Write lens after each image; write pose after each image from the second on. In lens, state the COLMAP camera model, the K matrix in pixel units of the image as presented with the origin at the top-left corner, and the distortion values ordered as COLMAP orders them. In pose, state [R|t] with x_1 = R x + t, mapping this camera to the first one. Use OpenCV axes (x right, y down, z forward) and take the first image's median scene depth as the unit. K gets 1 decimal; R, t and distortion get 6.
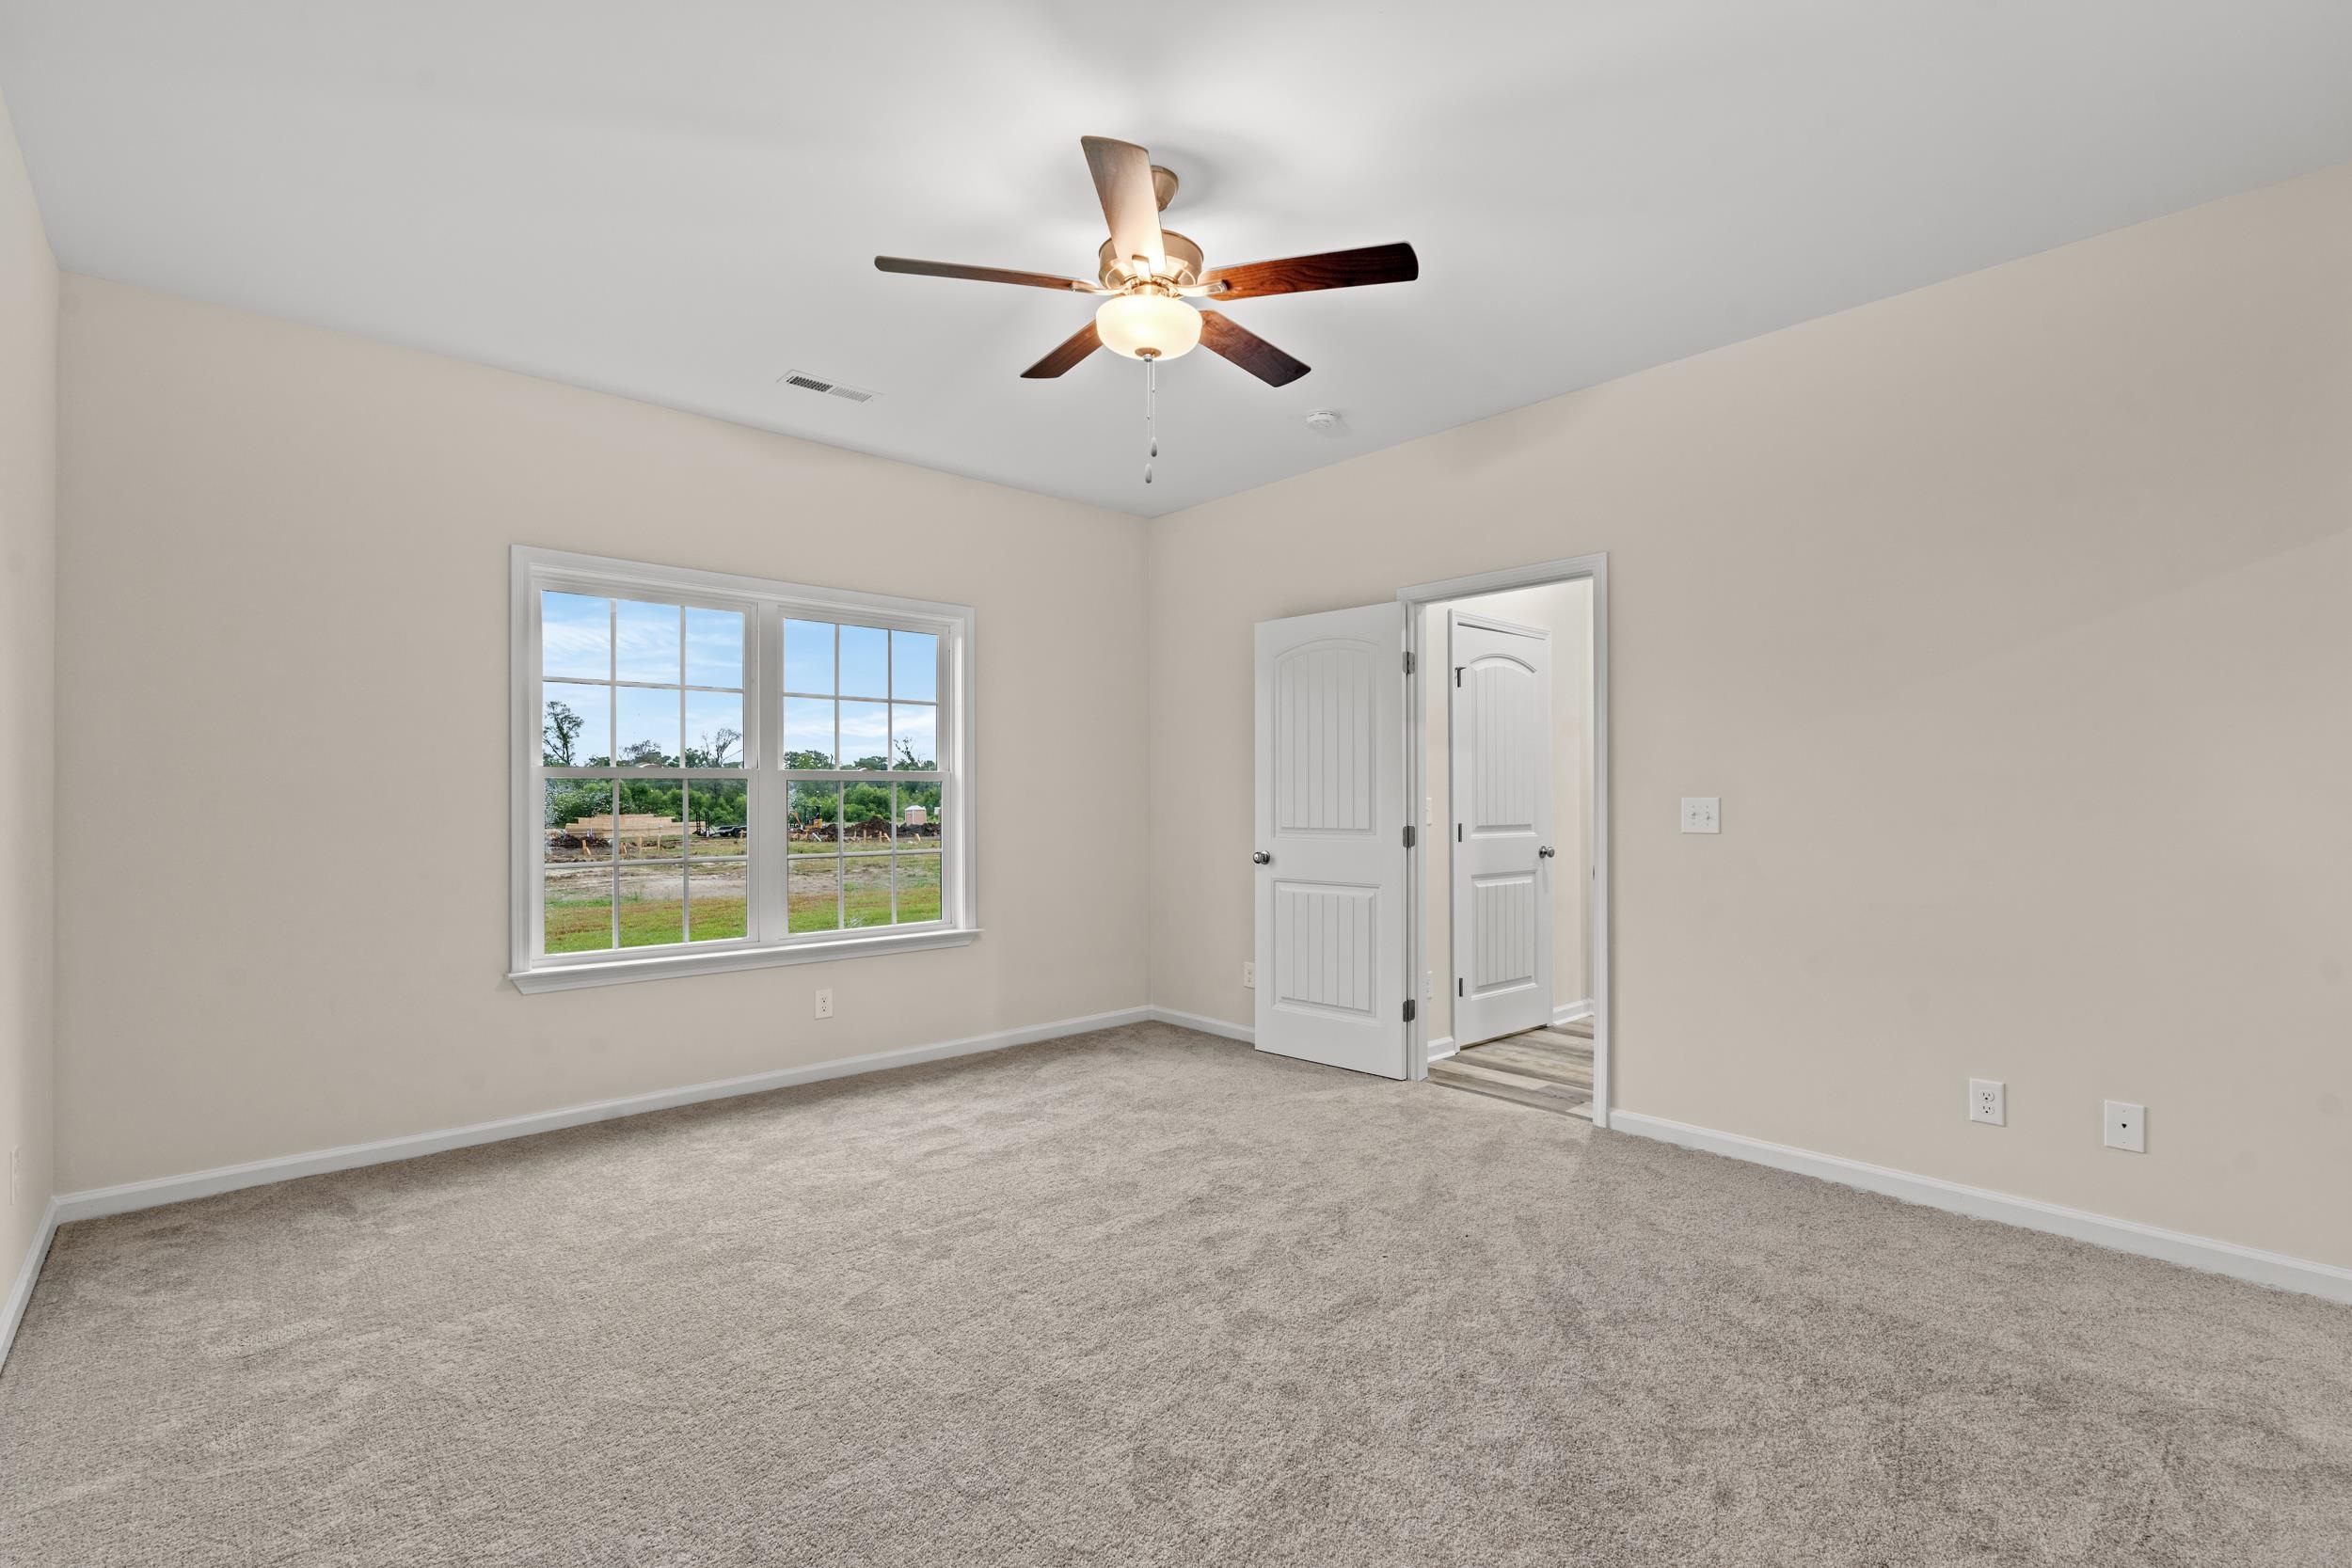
lens RADIAL K [[1032.9, 0, 1165.6], [0, 1032.9, 785.5], [0, 0, 1]] dist [-0.008284, -0.002469]
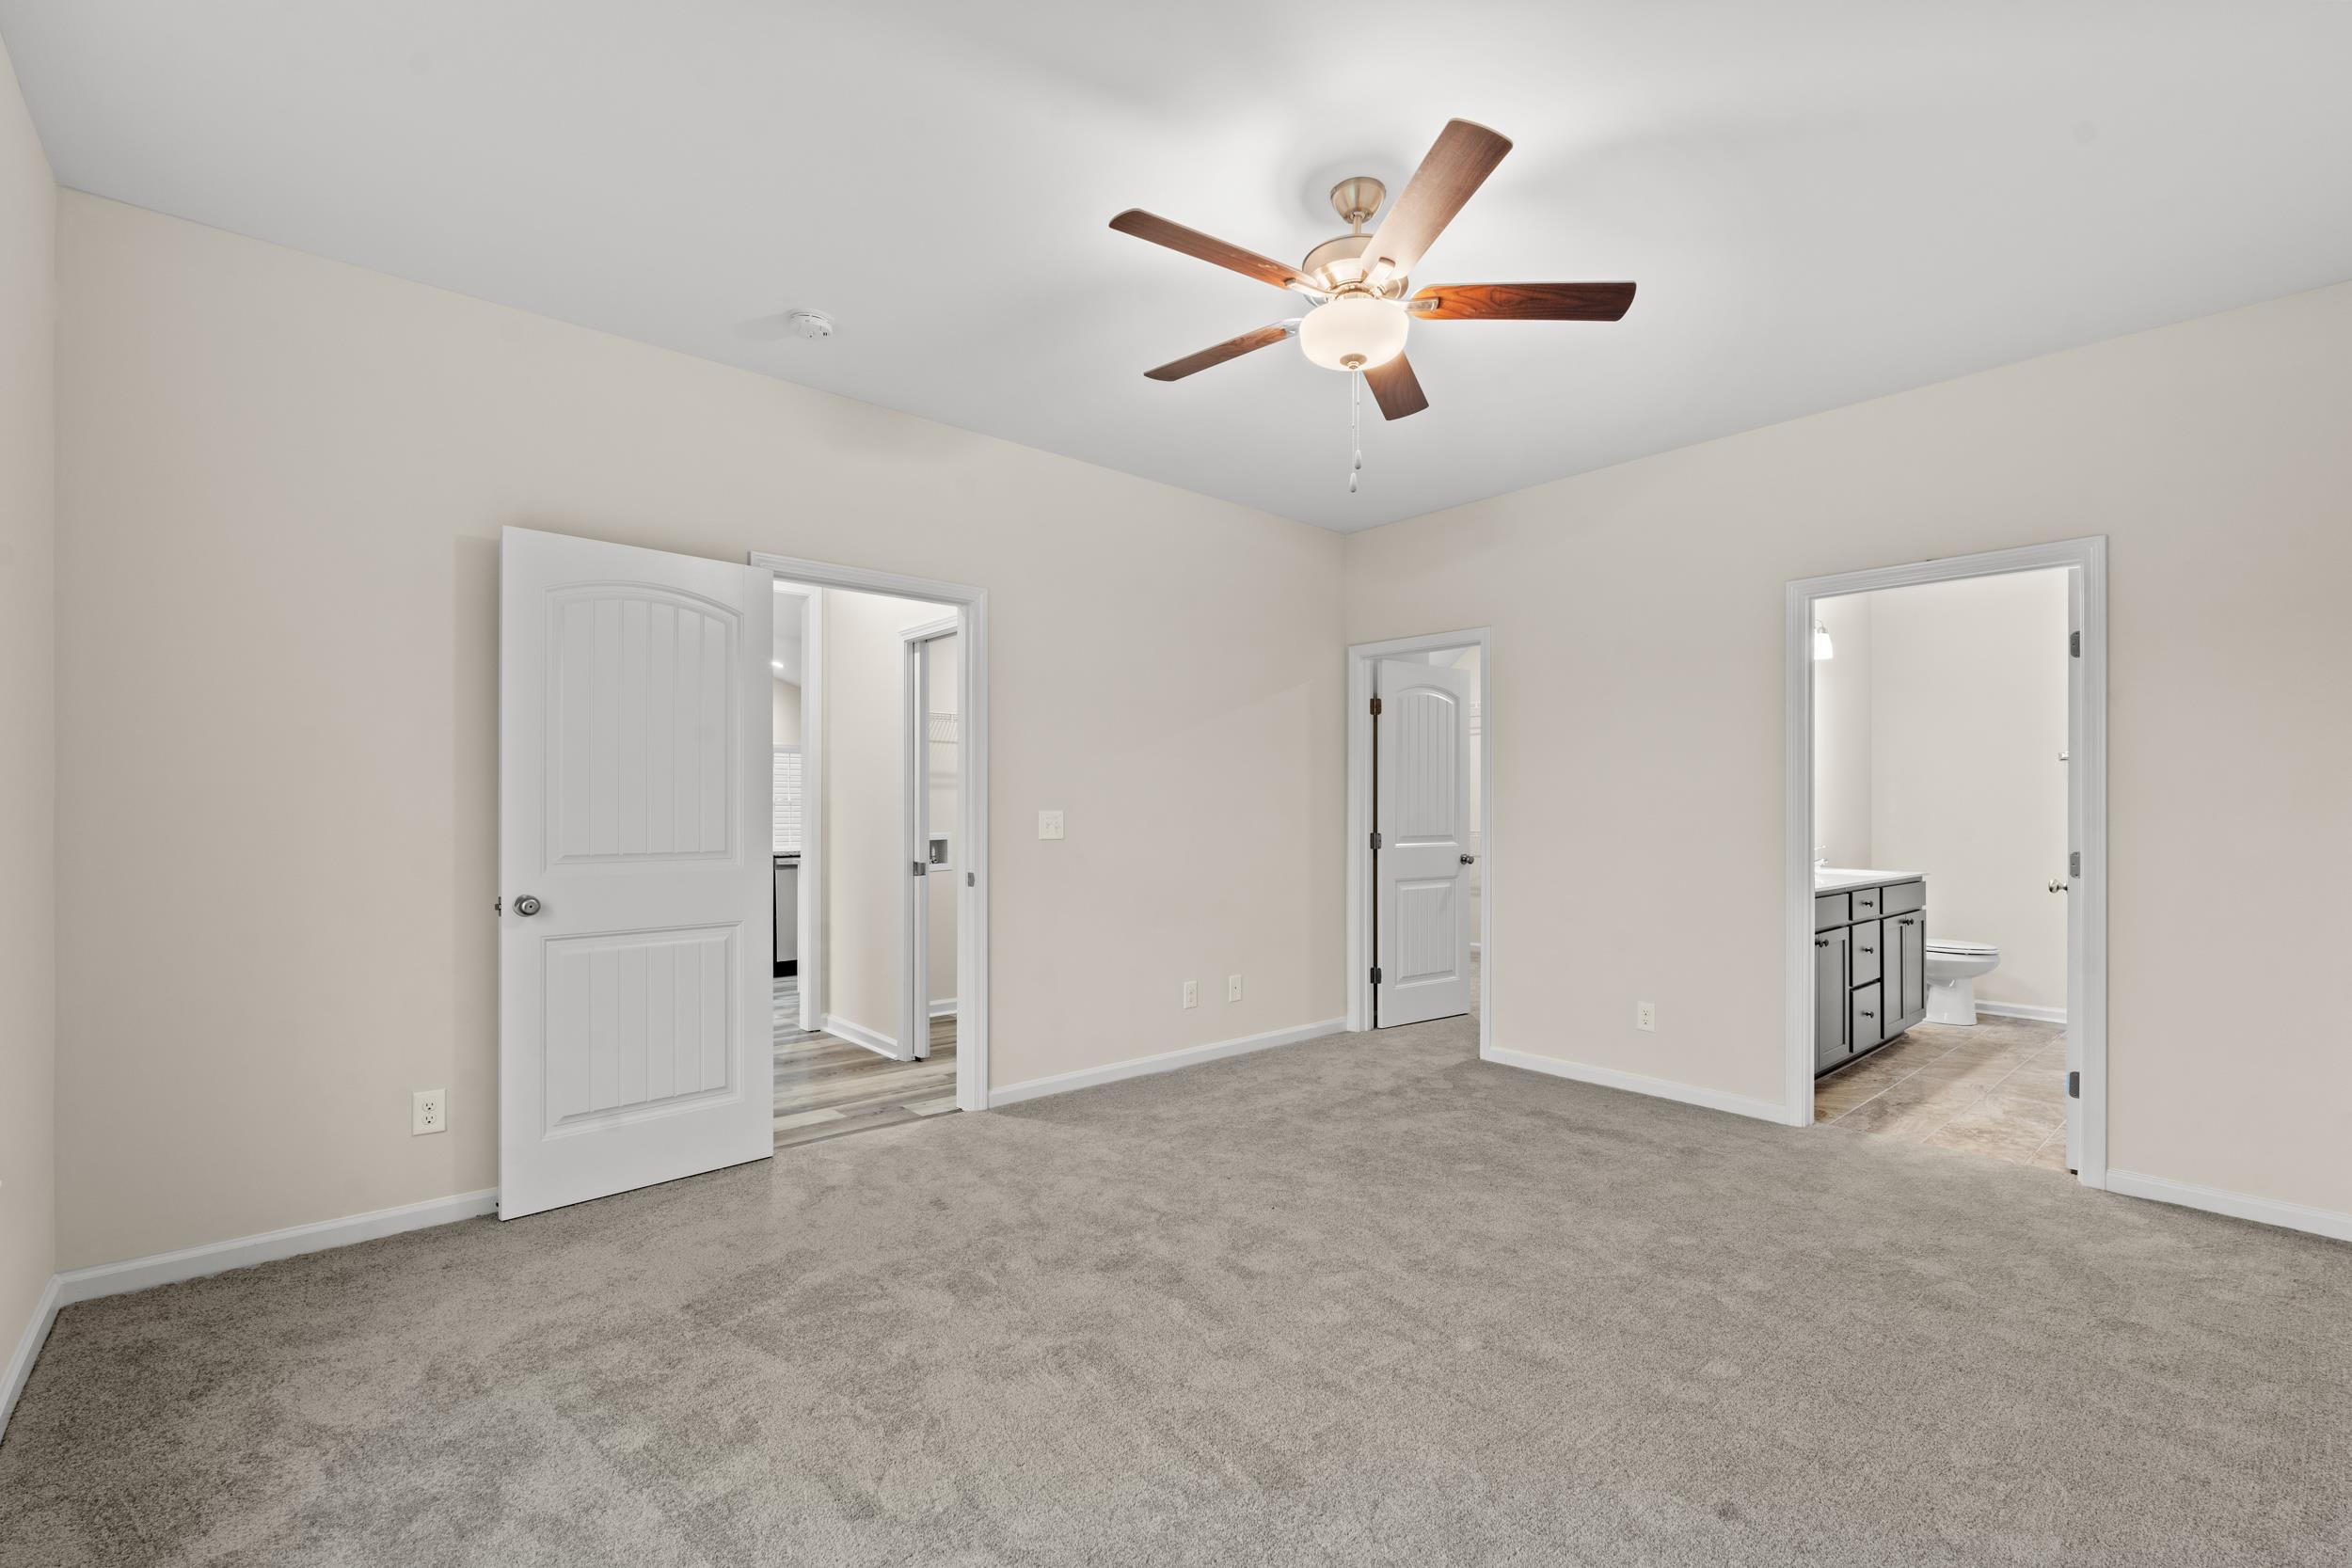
lens RADIAL K [[1032.9, 0, 1191.7], [0, 1032.9, 805.0], [0, 0, 1]] dist [-0.008284, -0.002469]
pose [[0.016247, 0.002860, 0.999864, -0.663514], [-0.014685, 0.999889, -0.002622, 0.005083], [-0.999760, -0.014640, 0.016288, 0.748041]]
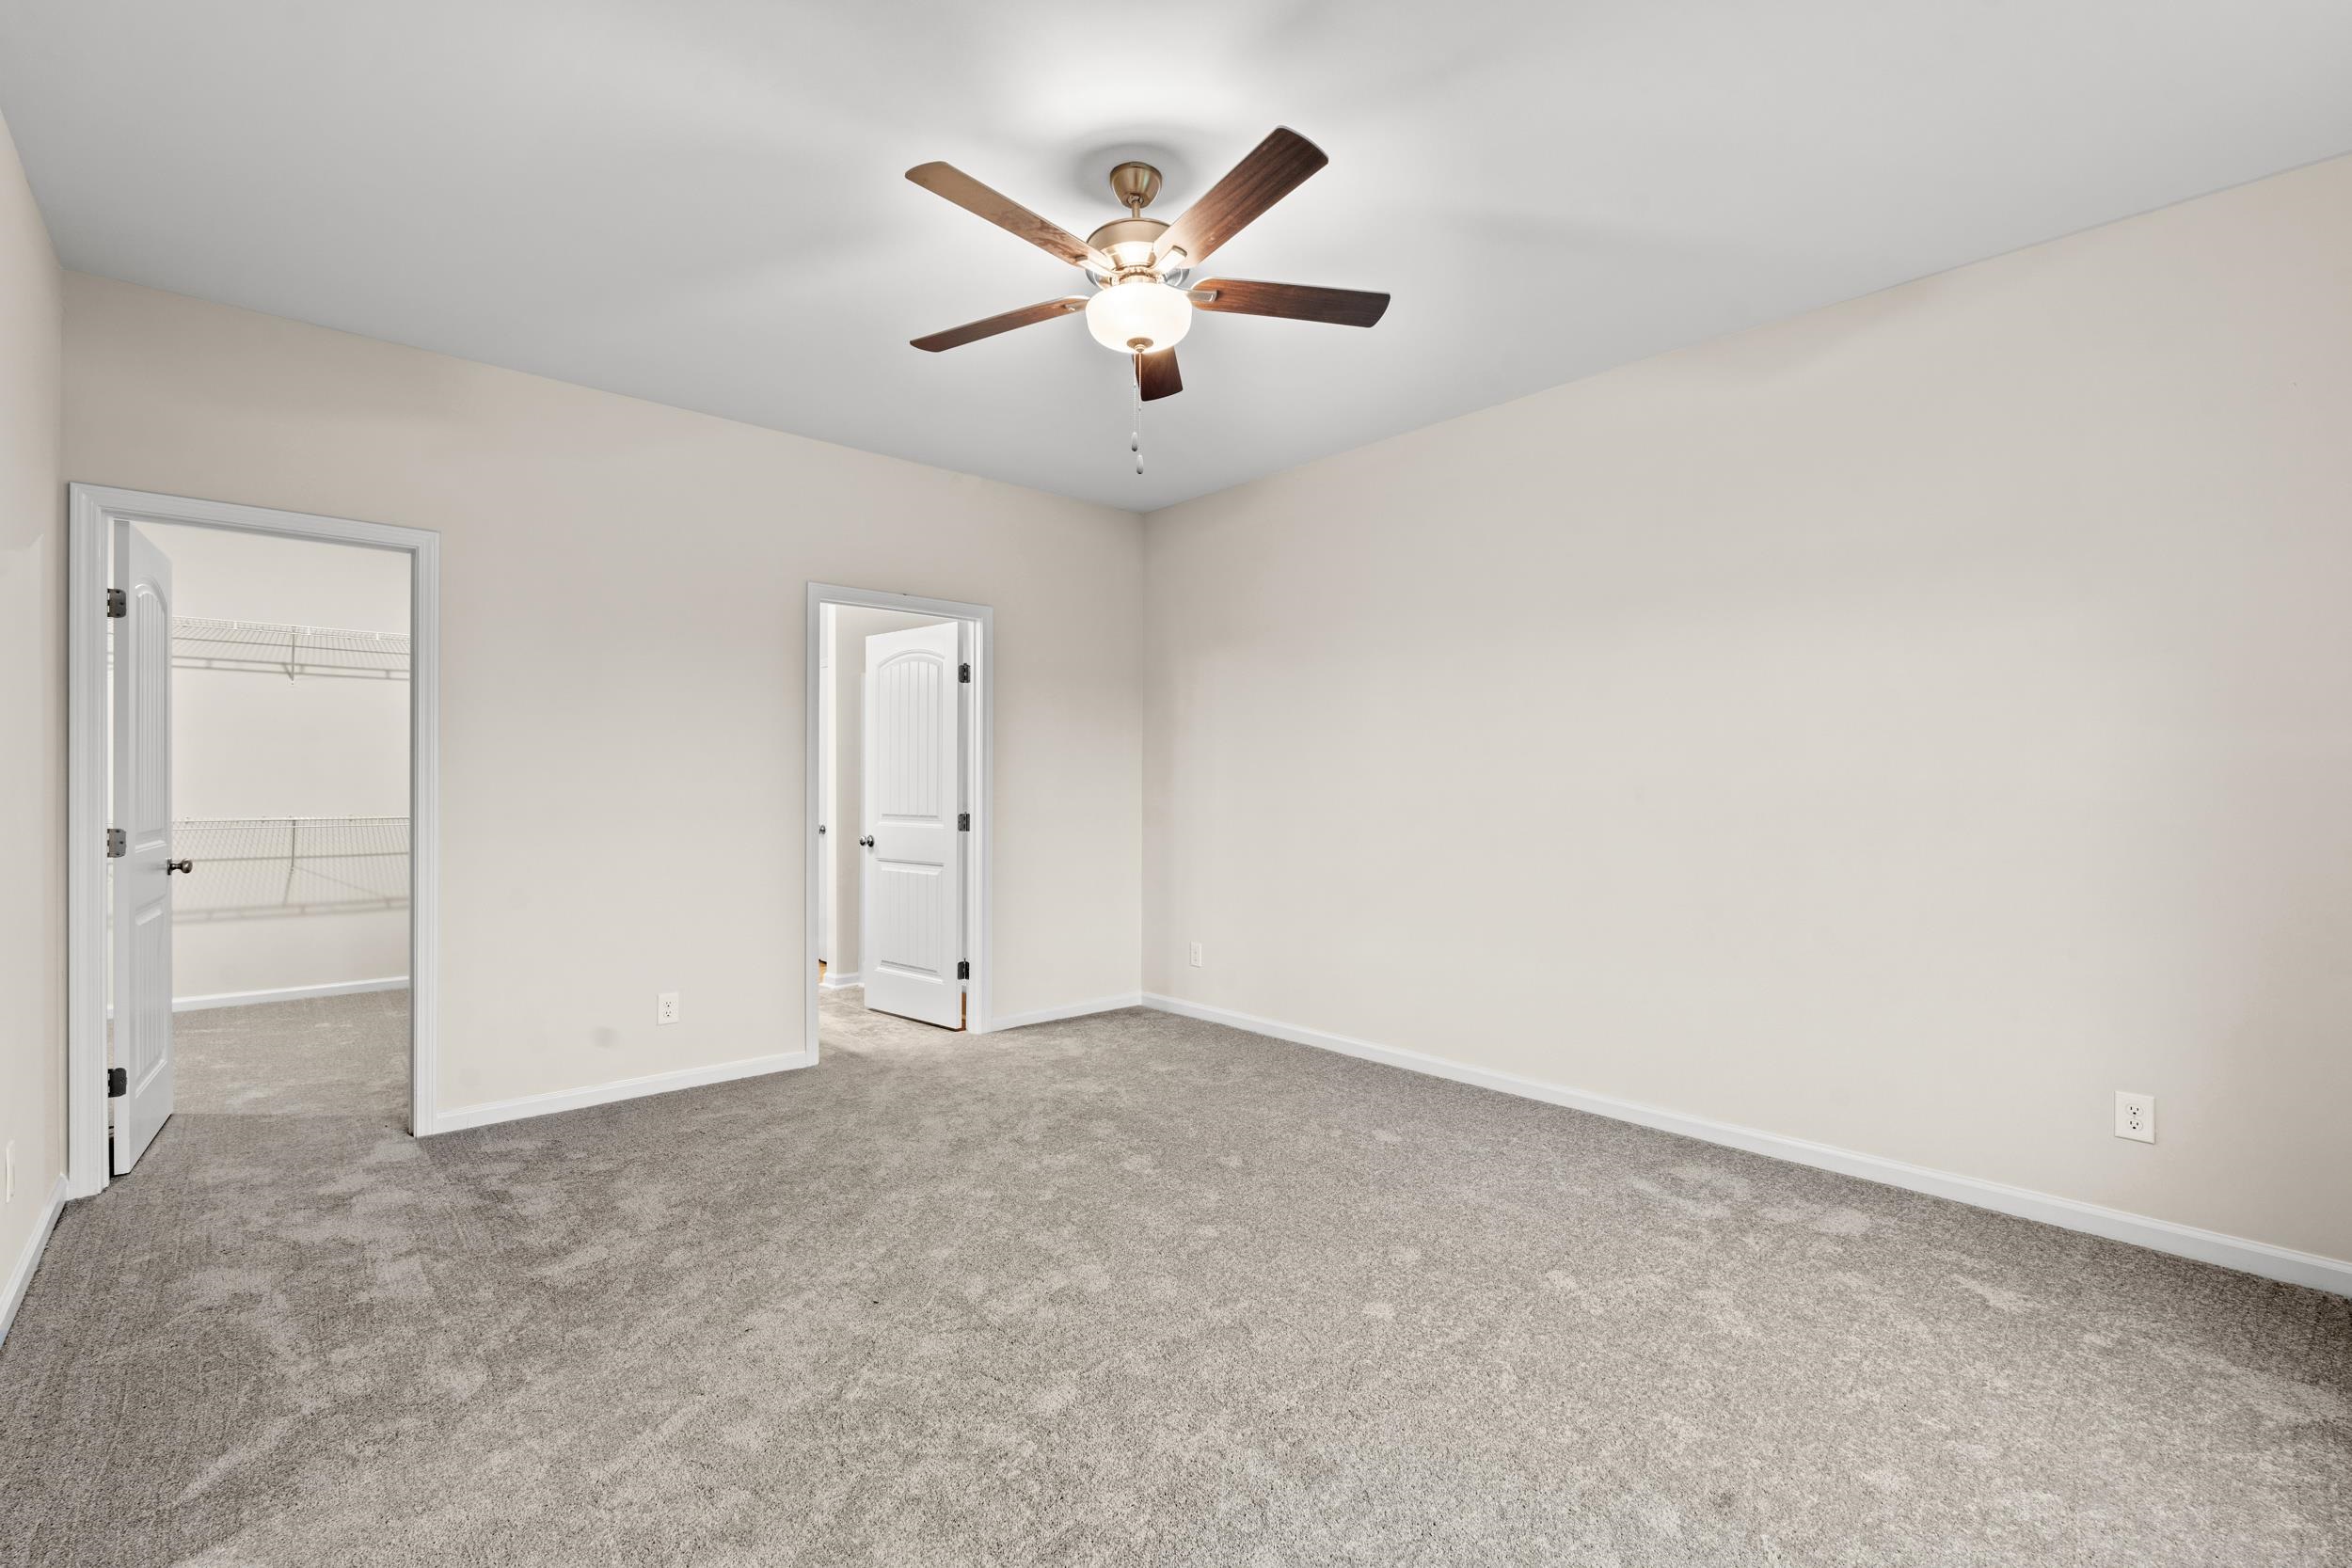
lens RADIAL K [[1032.9, 0, 1163.7], [0, 1032.9, 792.4], [0, 0, 1]] dist [-0.008284, -0.002469]
pose [[-0.999998, -0.001991, 0.000975, -0.042945], [-0.001998, 0.999974, -0.006946, 0.012745], [-0.000962, -0.006948, -0.999975, 1.304509]]
